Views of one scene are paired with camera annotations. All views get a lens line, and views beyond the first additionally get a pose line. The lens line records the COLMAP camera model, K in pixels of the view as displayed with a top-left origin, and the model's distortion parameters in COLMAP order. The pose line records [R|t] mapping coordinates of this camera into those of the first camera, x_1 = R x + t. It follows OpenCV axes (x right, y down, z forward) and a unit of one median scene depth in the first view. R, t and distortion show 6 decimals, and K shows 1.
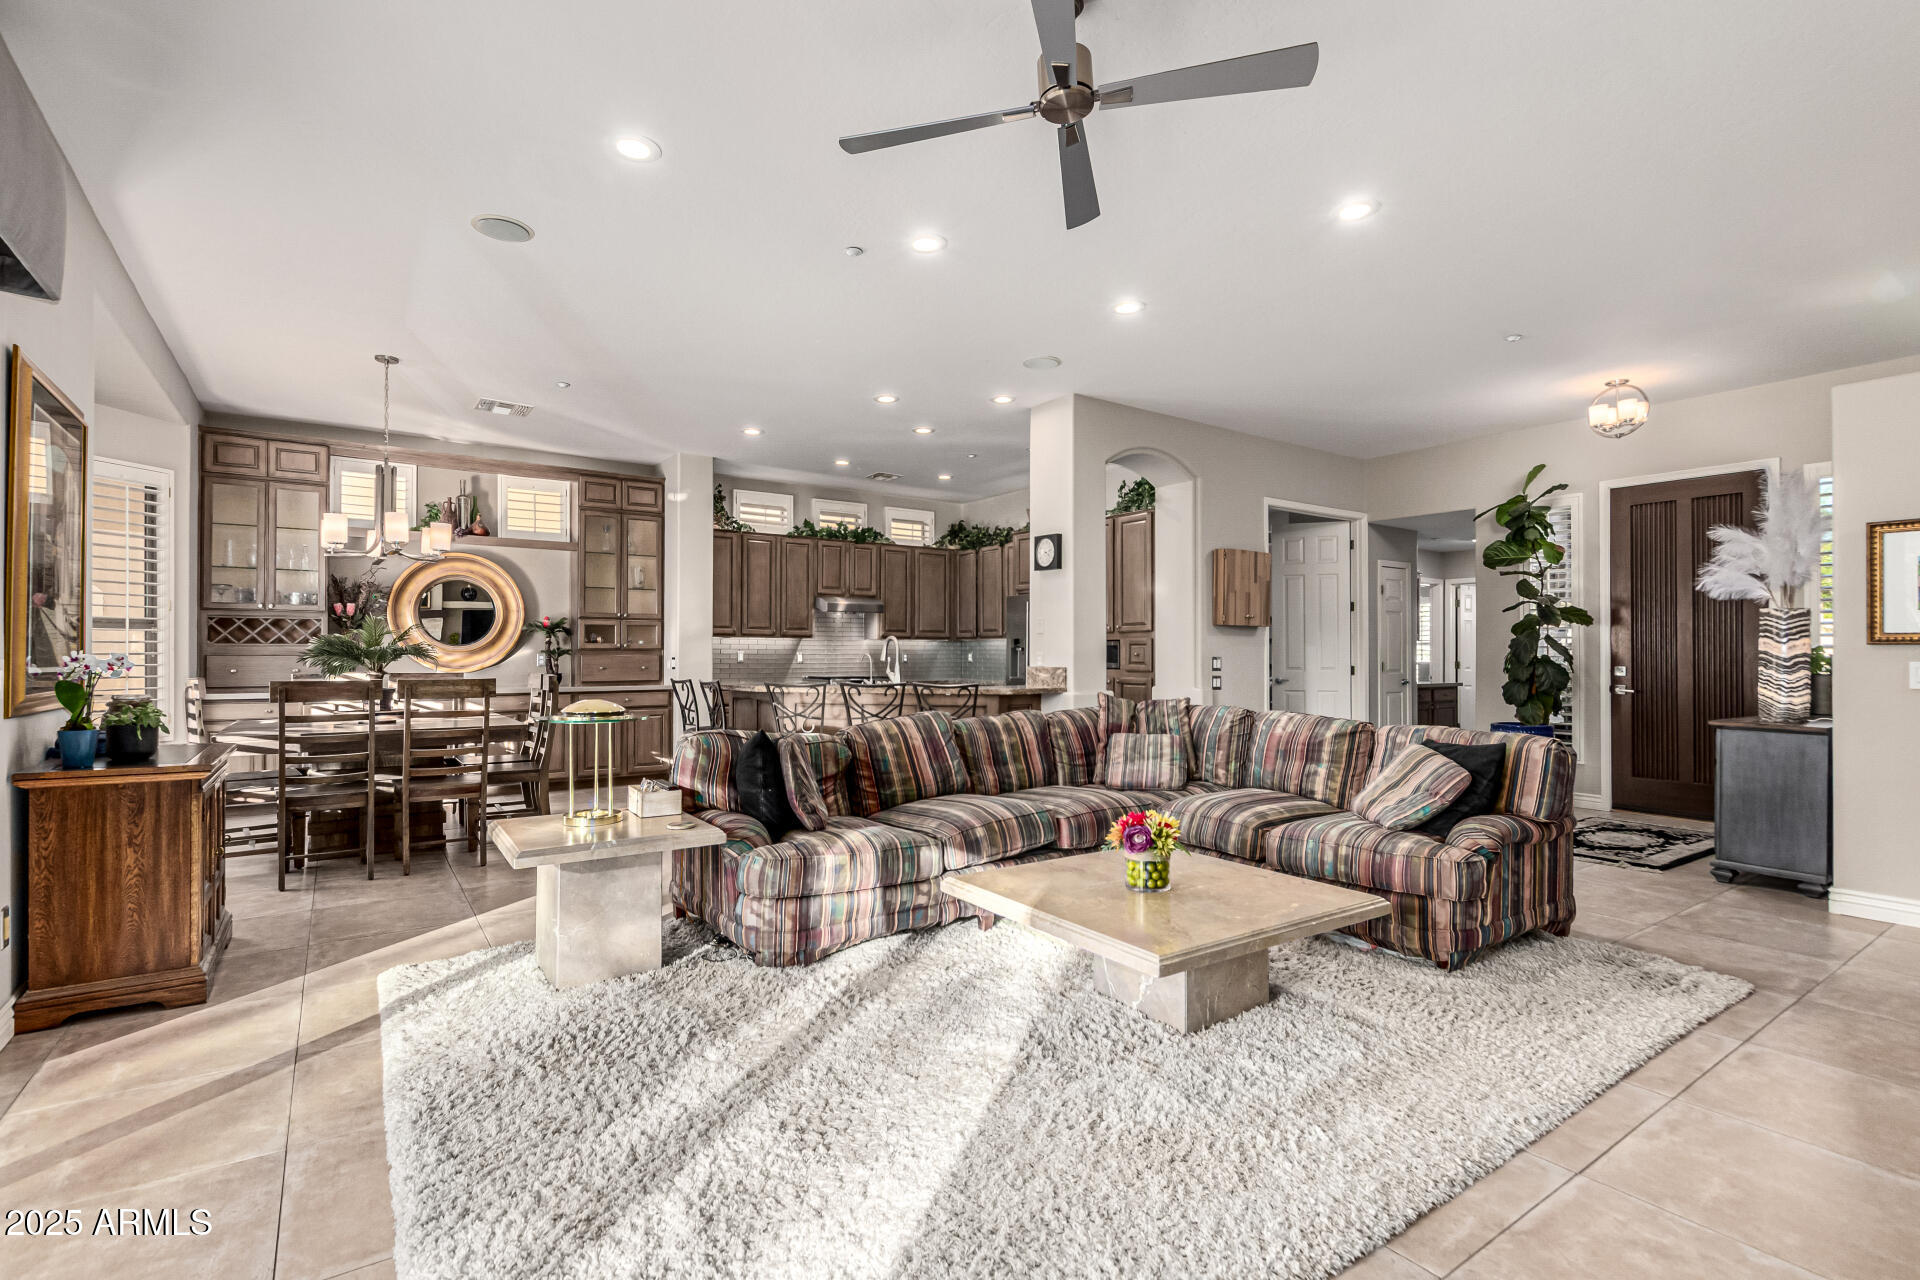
lens RADIAL K [[889.3, 0, 960.0], [0, 889.3, 640.0], [0, 0, 1]] dist [0.001528, 0.000565]
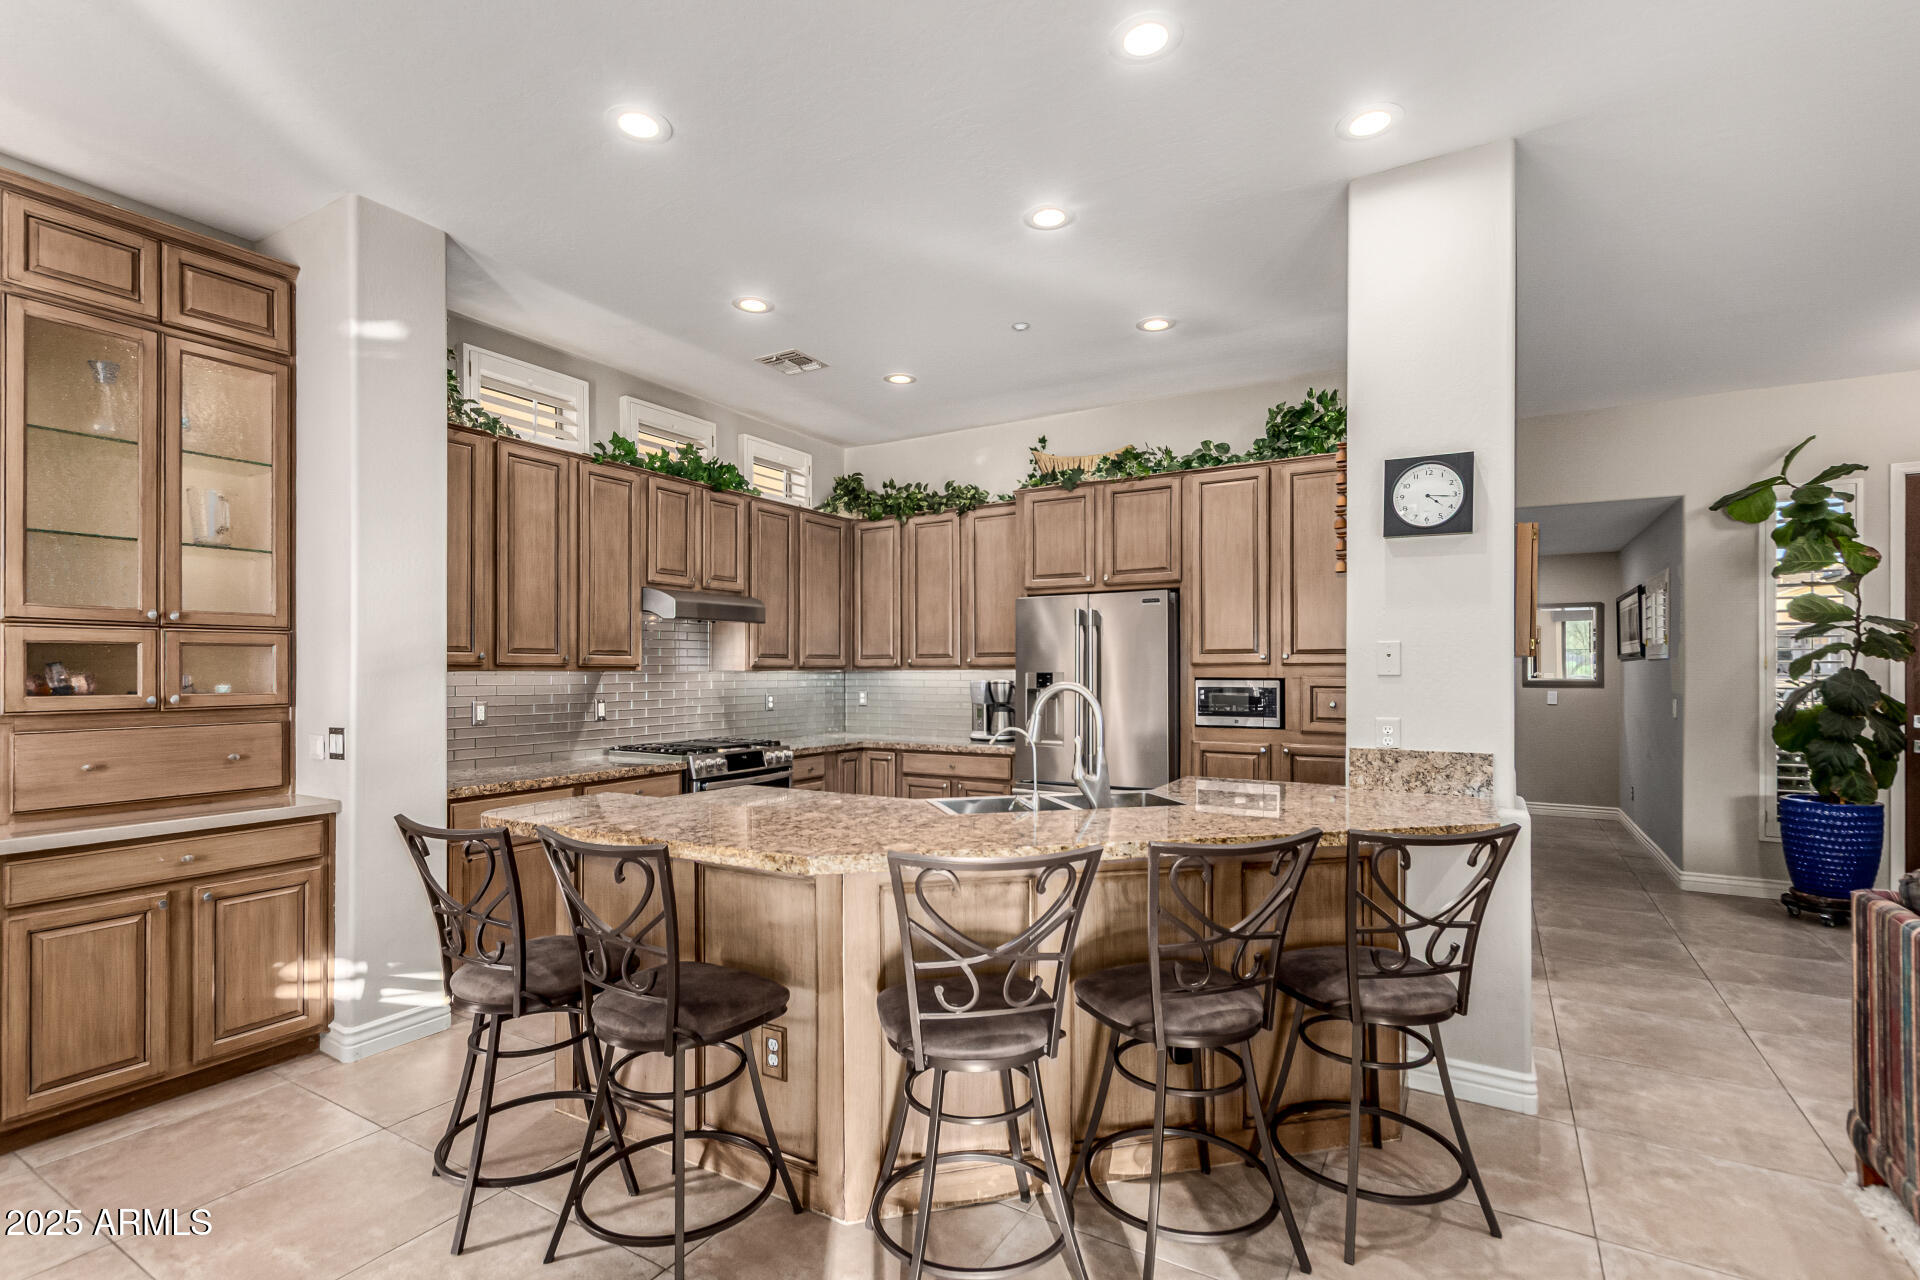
lens RADIAL K [[883.8, 0, 961.4], [0, 883.8, 661.9], [0, 0, 1]] dist [-0.000826, -0.000158]
pose [[0.910236, 0.001861, 0.414085, -0.206291], [-0.005034, 0.999966, 0.006573, -0.011525], [-0.414058, -0.008067, 0.910215, 0.477256]]
